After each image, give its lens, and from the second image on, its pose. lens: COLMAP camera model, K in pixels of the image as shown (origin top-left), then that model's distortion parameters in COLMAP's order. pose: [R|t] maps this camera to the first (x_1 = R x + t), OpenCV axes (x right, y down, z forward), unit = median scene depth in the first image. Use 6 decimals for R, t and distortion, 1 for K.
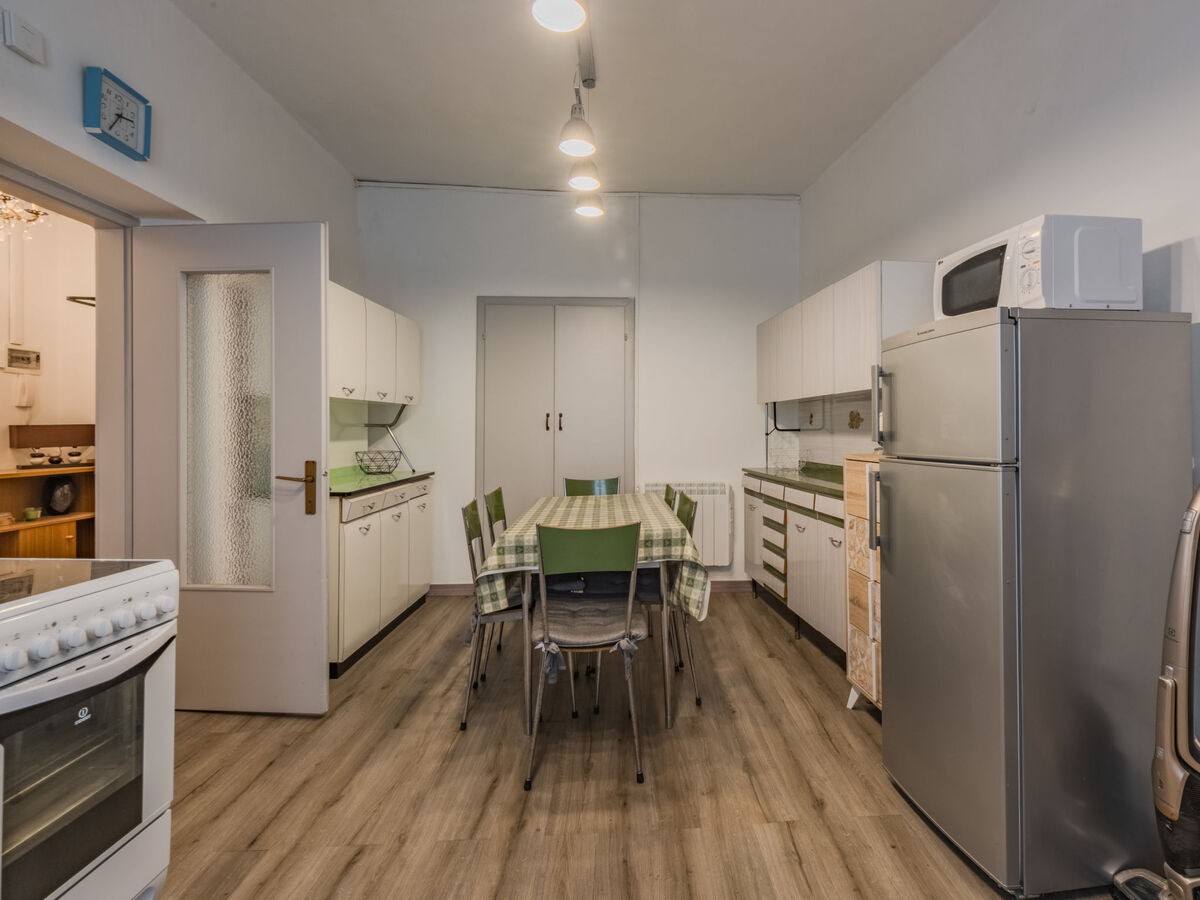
lens RADIAL K [[582.8, 0, 659.7], [0, 582.8, 430.9], [0, 0, 1]] dist [0.021490, -0.010490]
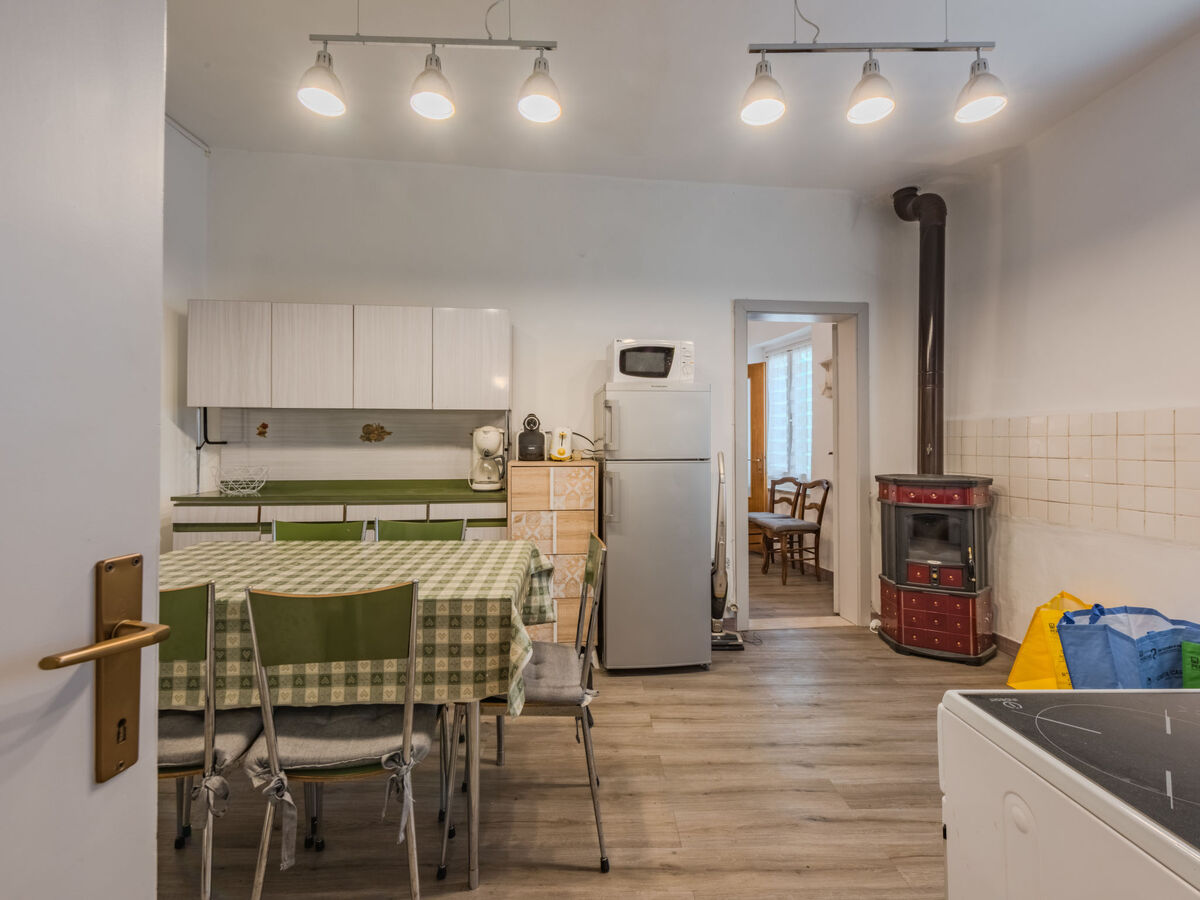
lens RADIAL K [[532.2, 0, 586.6], [0, 532.2, 434.2], [0, 0, 1]] dist [0.003387, -0.001391]
pose [[0.070620, 0.019562, 0.997311, -0.903570], [0.002029, 0.999803, -0.019754, 0.003577], [-0.997501, 0.003418, 0.070567, 0.879281]]
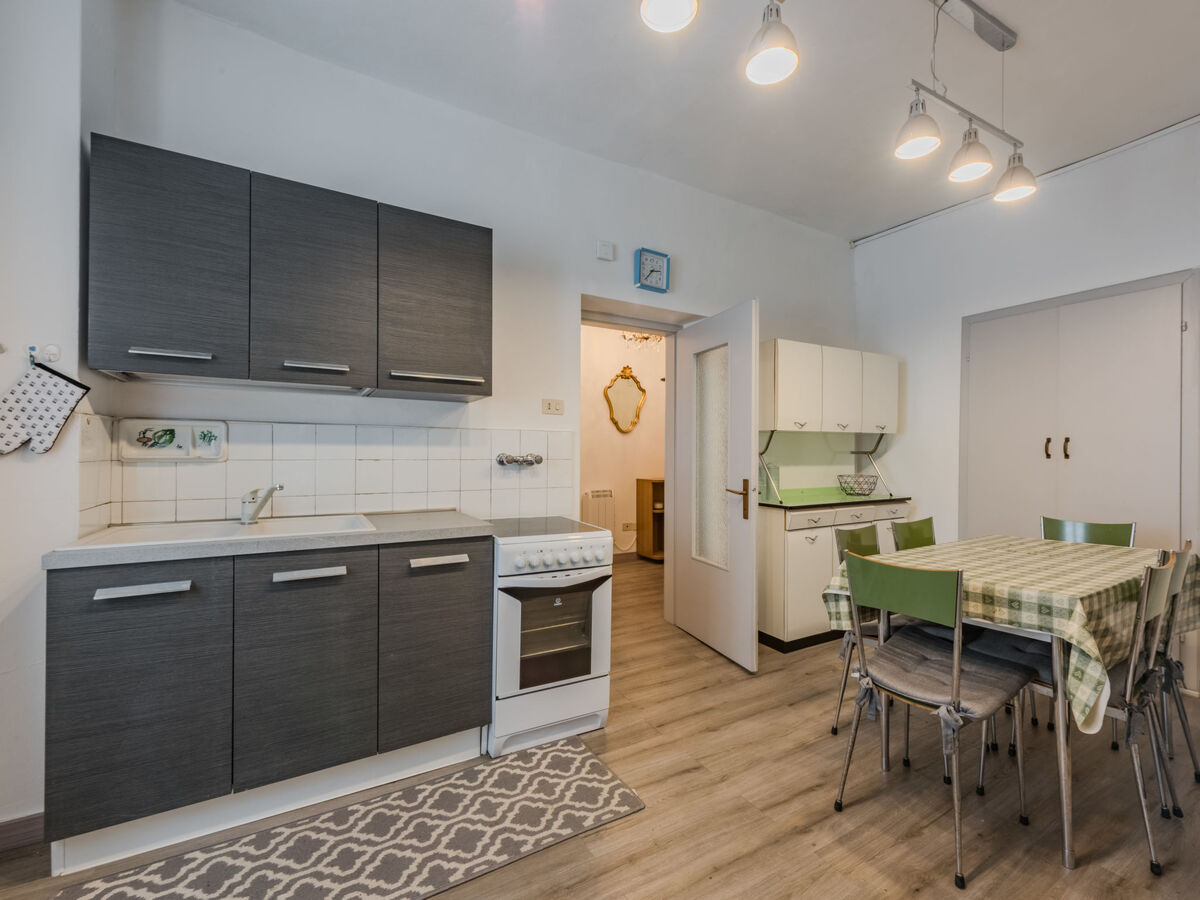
lens RADIAL K [[523.5, 0, 621.3], [0, 523.5, 452.3], [0, 0, 1]] dist [0.011356, -0.004294]
pose [[0.465172, -0.000747, -0.885220, 0.371073], [-0.007221, 0.999963, -0.004638, -0.002969], [0.885191, 0.008550, 0.465150, 0.214557]]
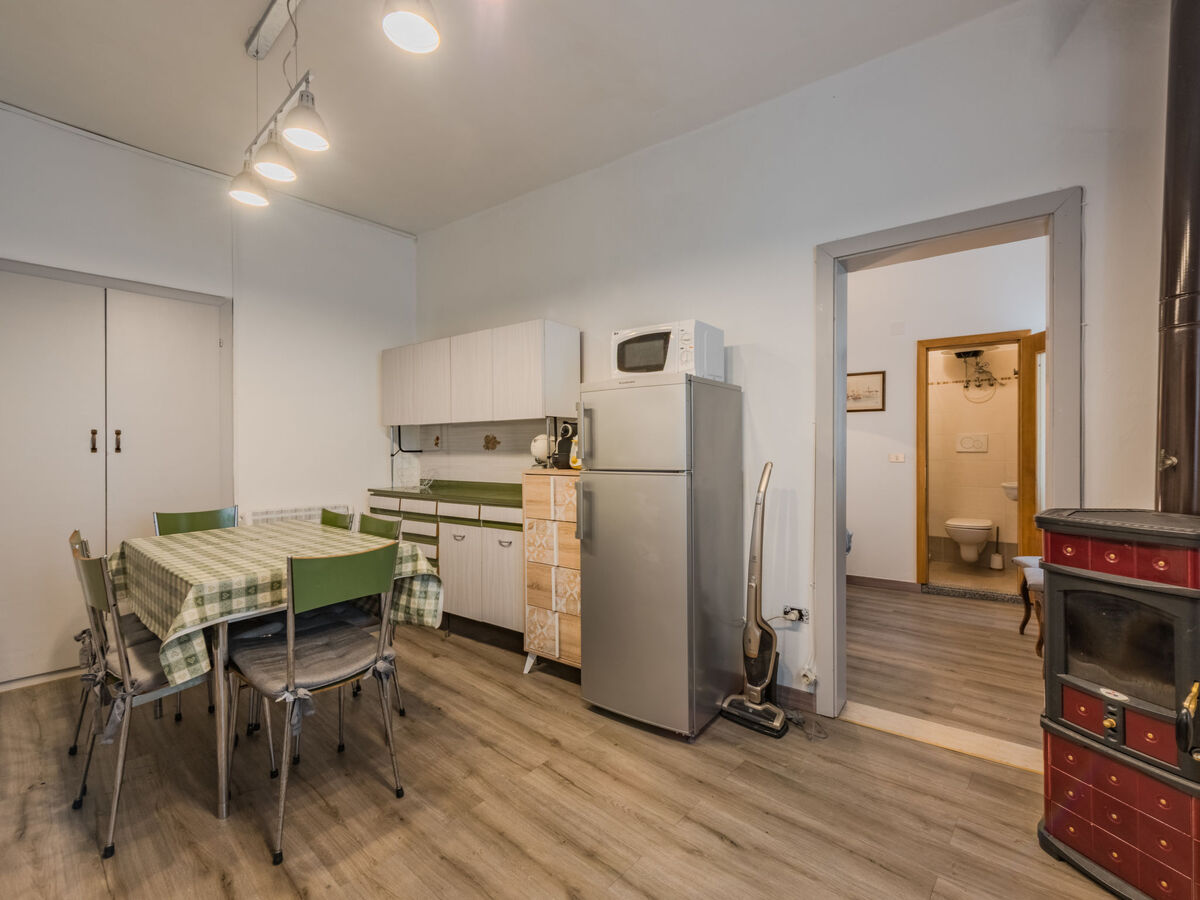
lens RADIAL K [[523.5, 0, 621.3], [0, 523.5, 452.3], [0, 0, 1]] dist [0.011356, -0.004294]
pose [[0.705771, -0.003785, 0.708430, -0.377607], [0.004603, 0.999989, 0.000758, 0.002475], [-0.708426, 0.002726, 0.705780, 0.076697]]
